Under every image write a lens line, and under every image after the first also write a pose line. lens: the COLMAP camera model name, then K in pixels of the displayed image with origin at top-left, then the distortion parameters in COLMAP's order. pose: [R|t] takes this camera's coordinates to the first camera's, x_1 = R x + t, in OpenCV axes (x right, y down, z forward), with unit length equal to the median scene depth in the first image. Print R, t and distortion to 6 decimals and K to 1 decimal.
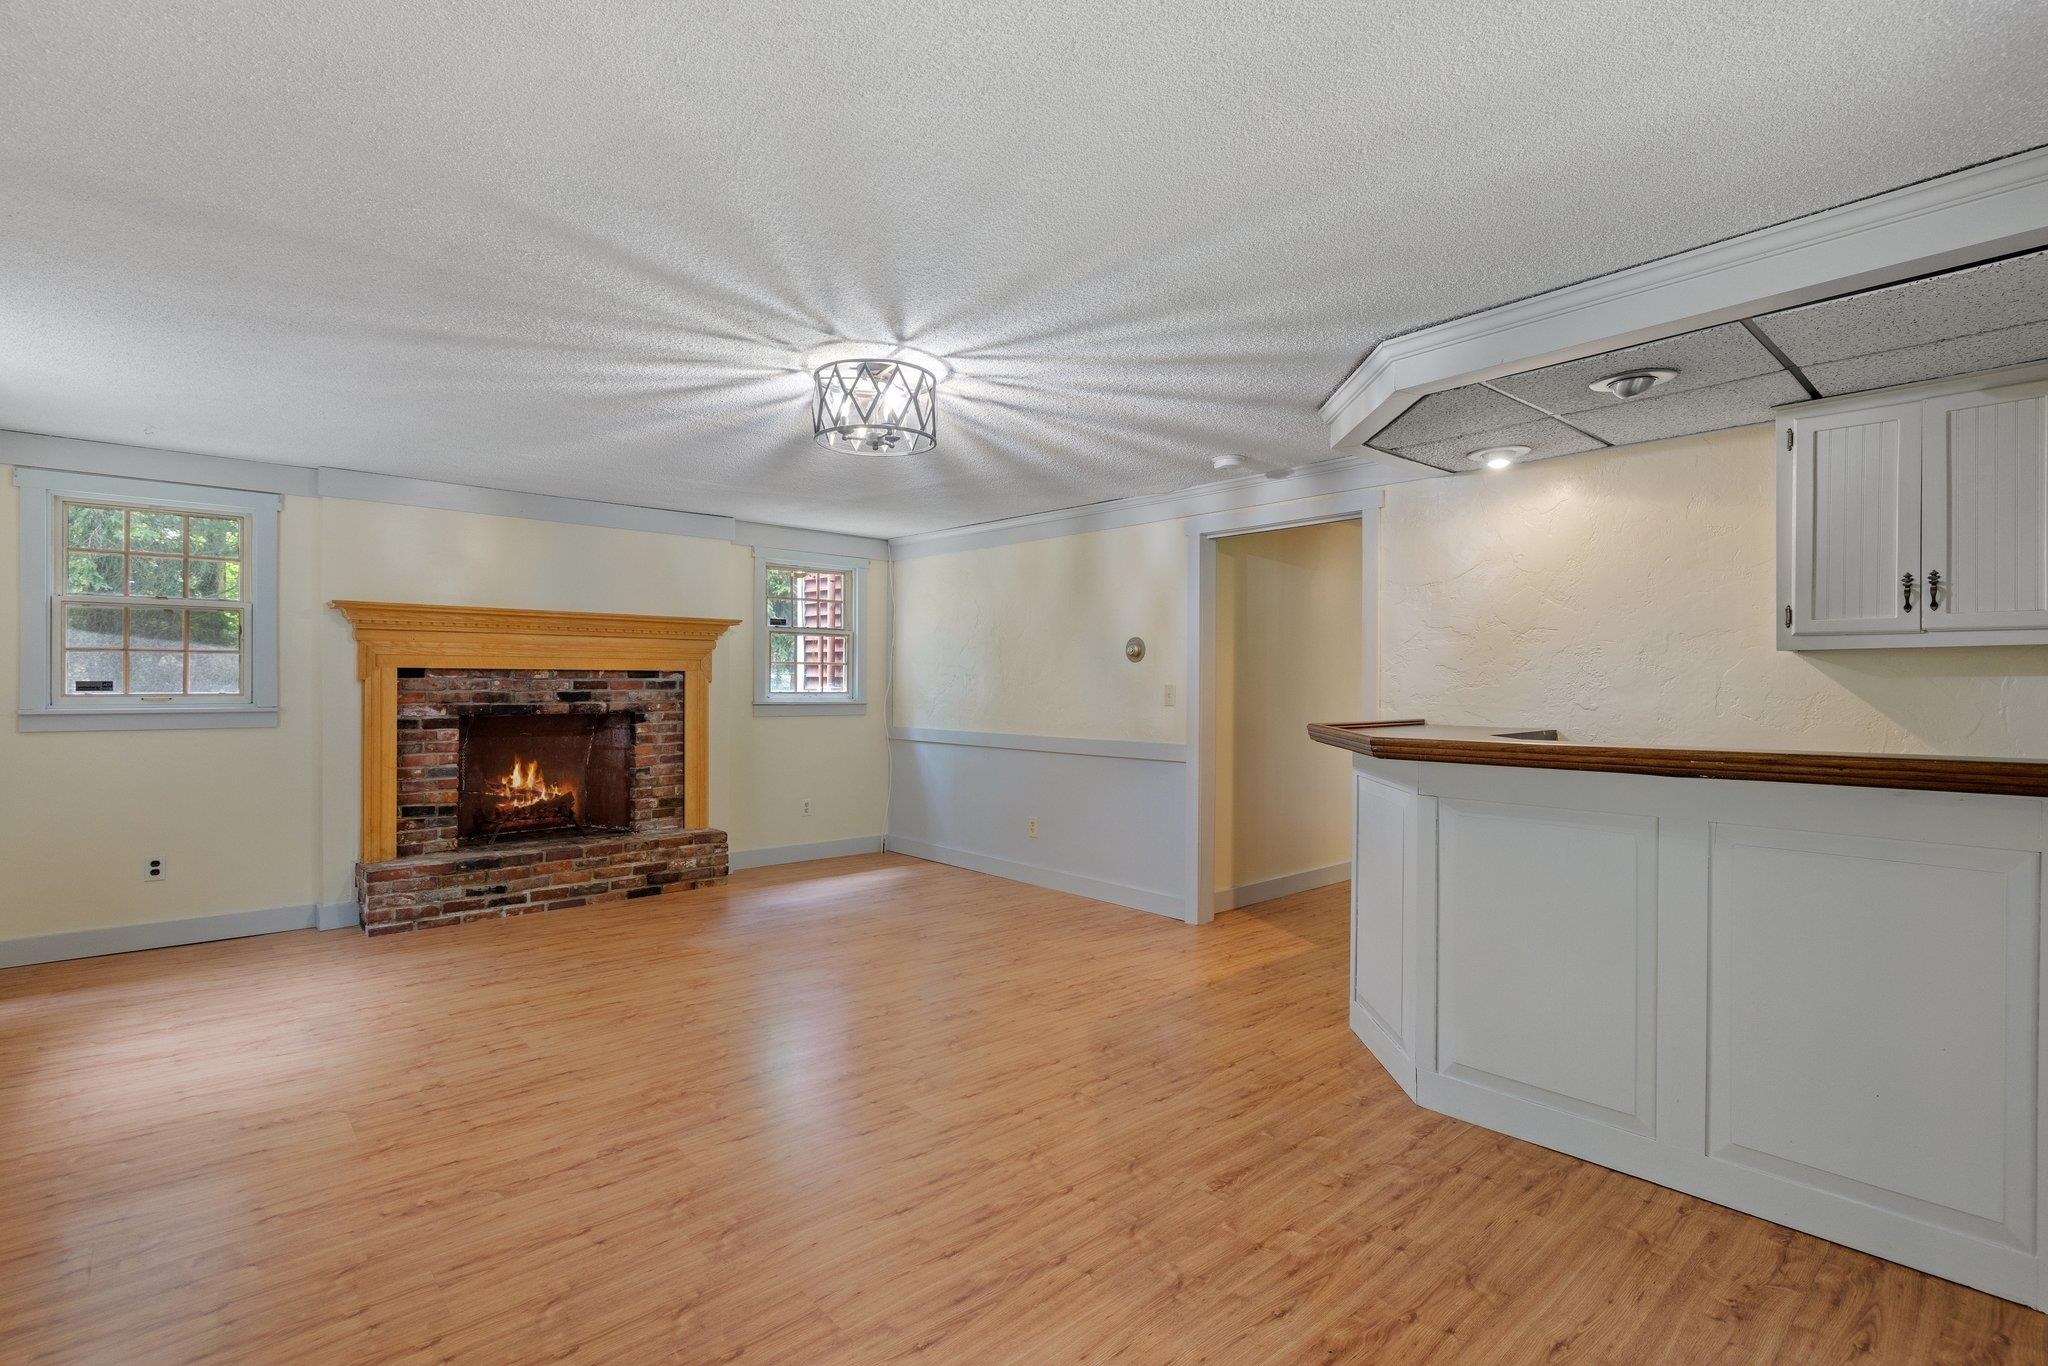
lens RADIAL K [[967.4, 0, 1022.2], [0, 967.4, 691.1], [0, 0, 1]] dist [-0.001004, 0.001328]
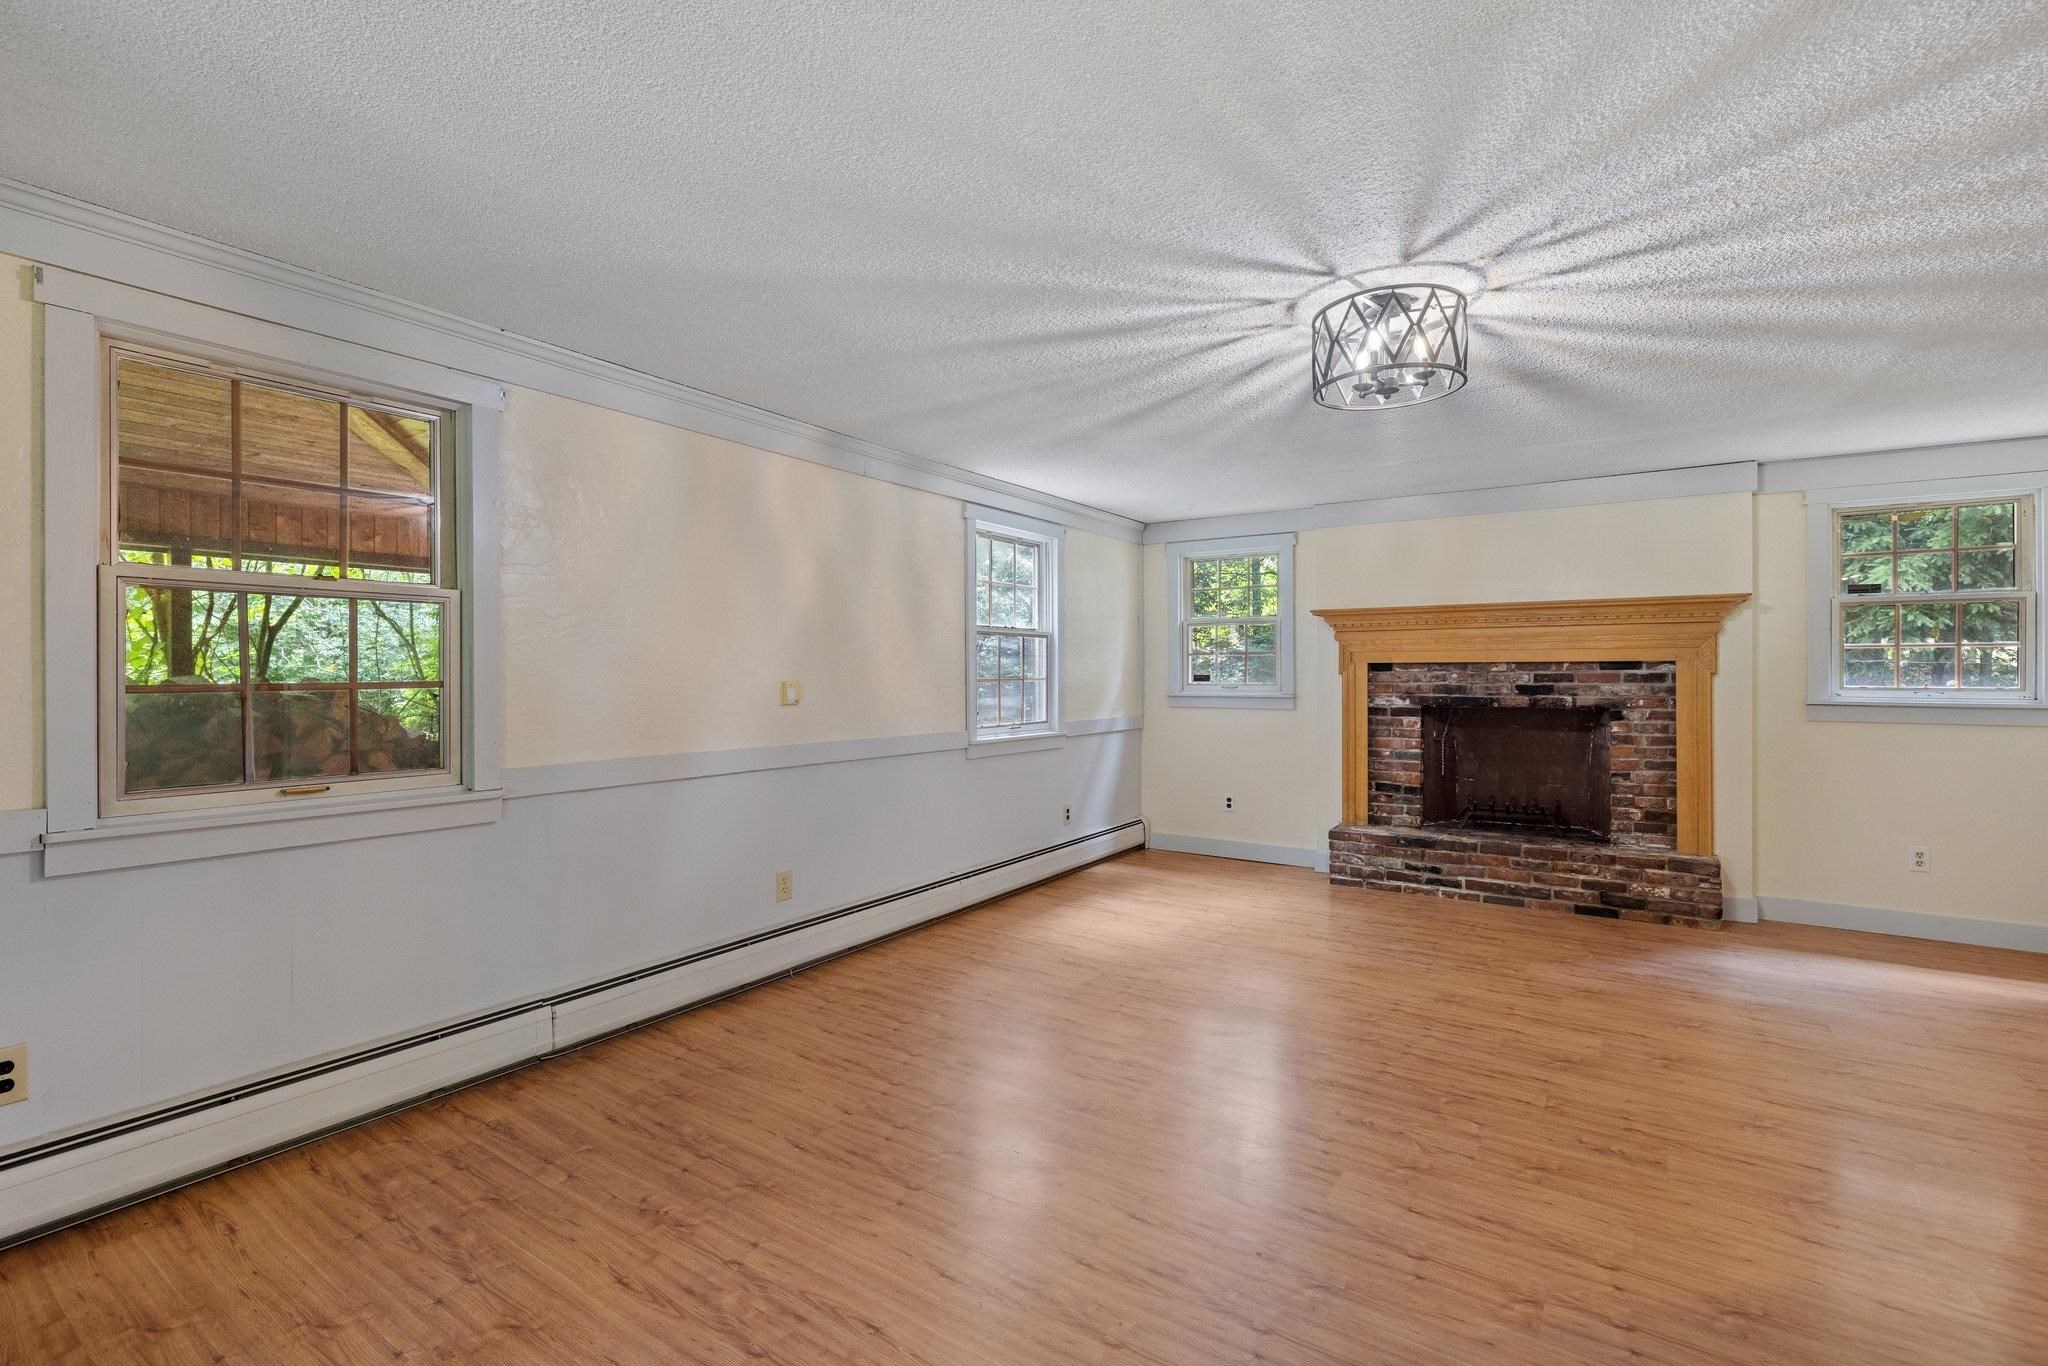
lens RADIAL K [[935.0, 0, 1017.2], [0, 935.0, 677.2], [0, 0, 1]] dist [0.007189, -0.001074]
pose [[0.242507, -0.000906, -0.970149, 0.356389], [-0.007948, 0.999964, -0.002921, -0.000174], [0.970117, 0.008420, 0.242491, 0.308710]]
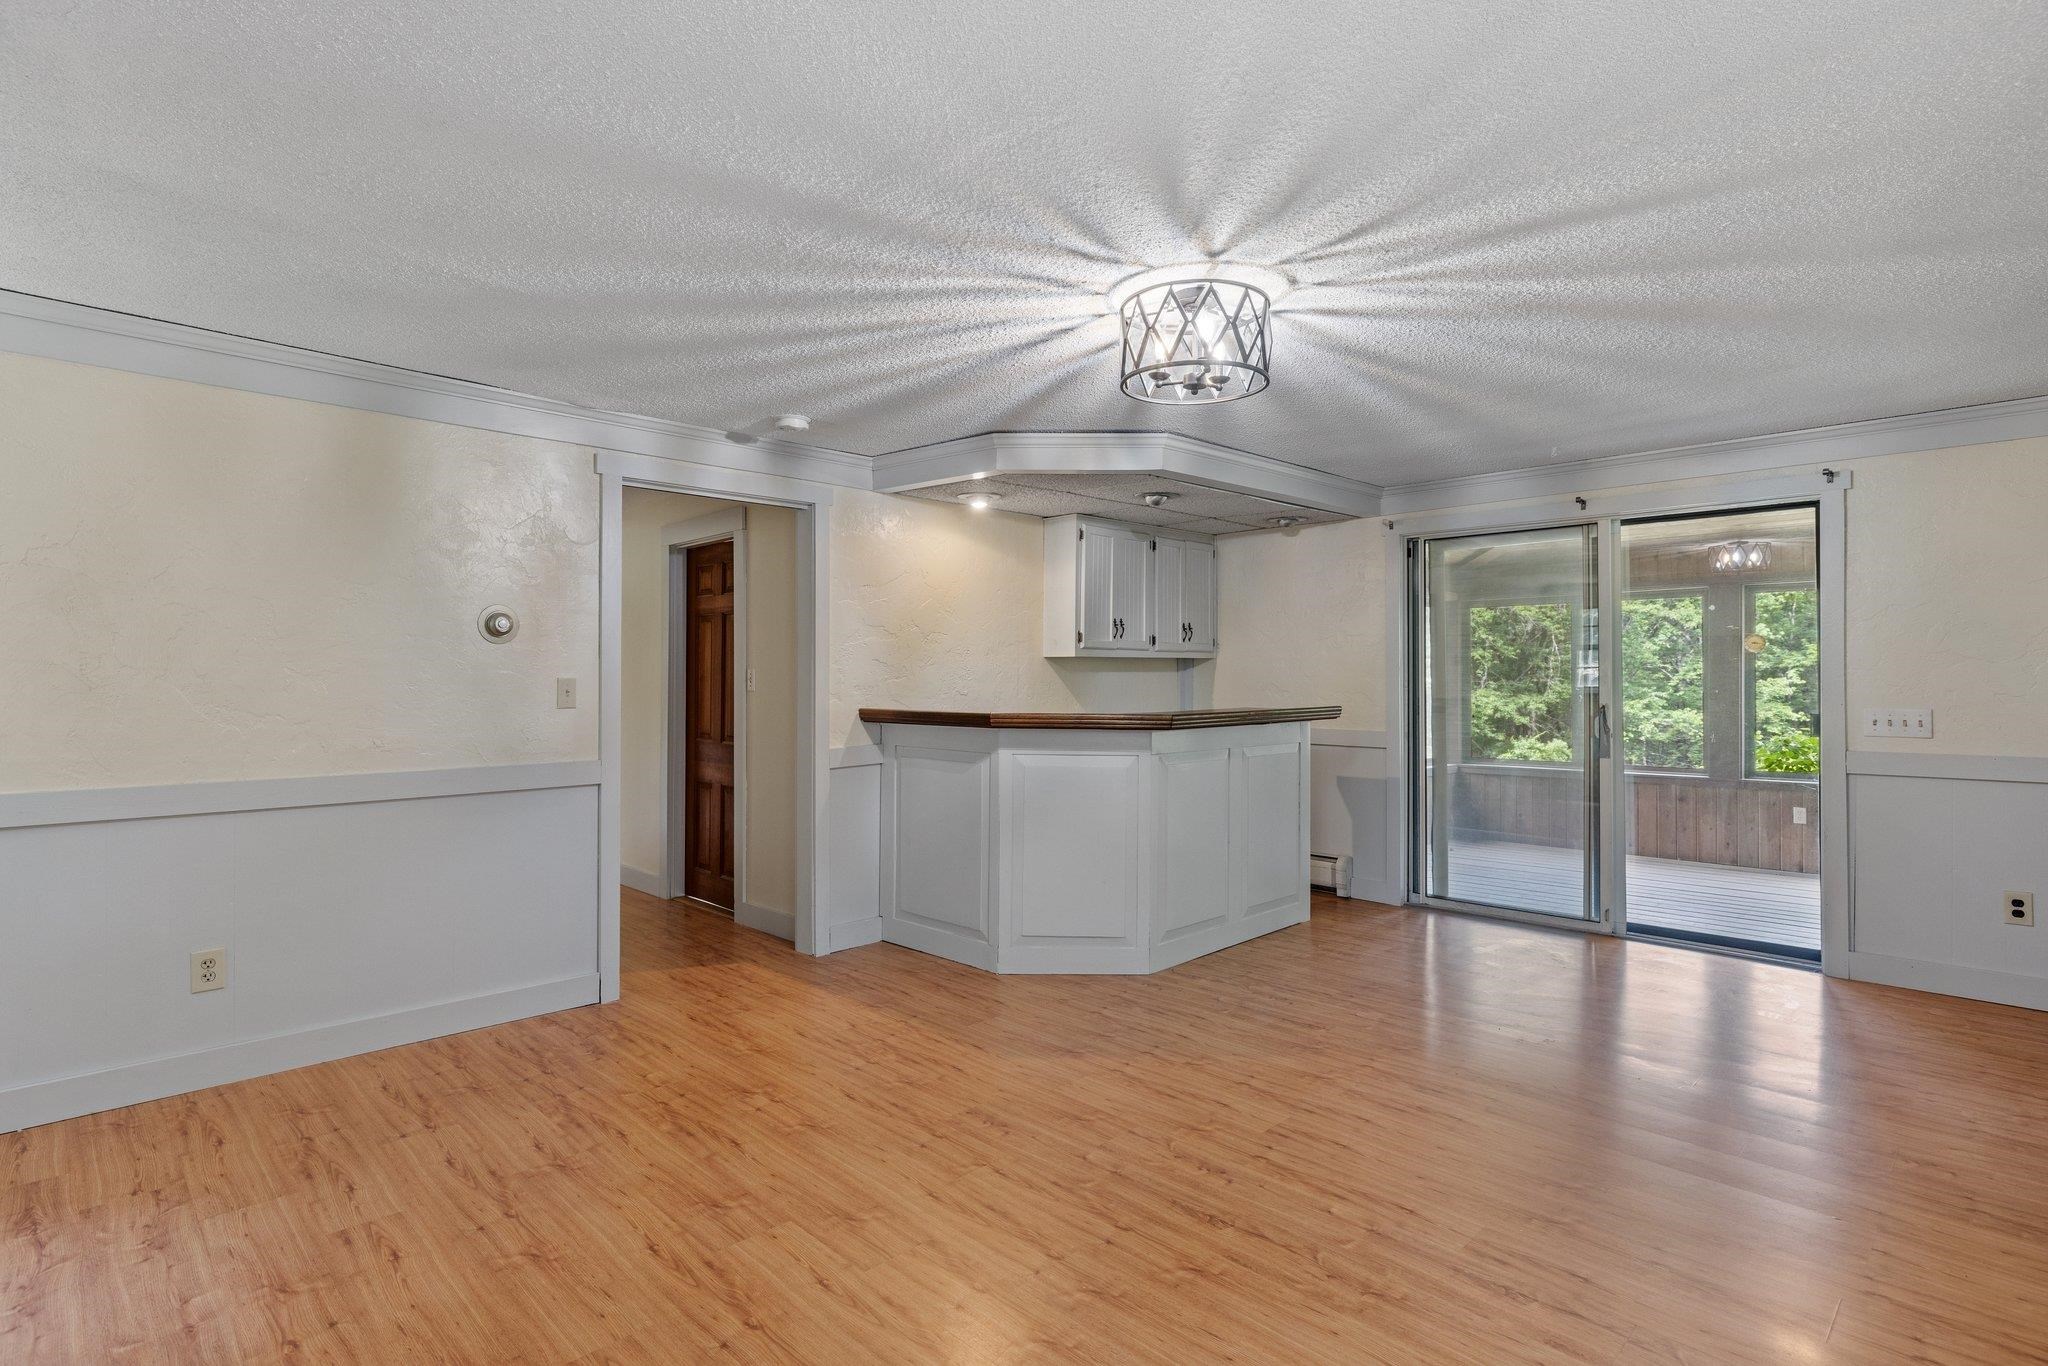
lens RADIAL K [[1011.8, 0, 1021.6], [0, 1011.8, 671.5], [0, 0, 1]] dist [0.001361, -0.001214]
pose [[-0.051174, 0.002495, 0.998687, -0.635519], [0.007284, 0.999971, -0.002125, -0.007702], [-0.998663, 0.007166, -0.051191, 0.753789]]
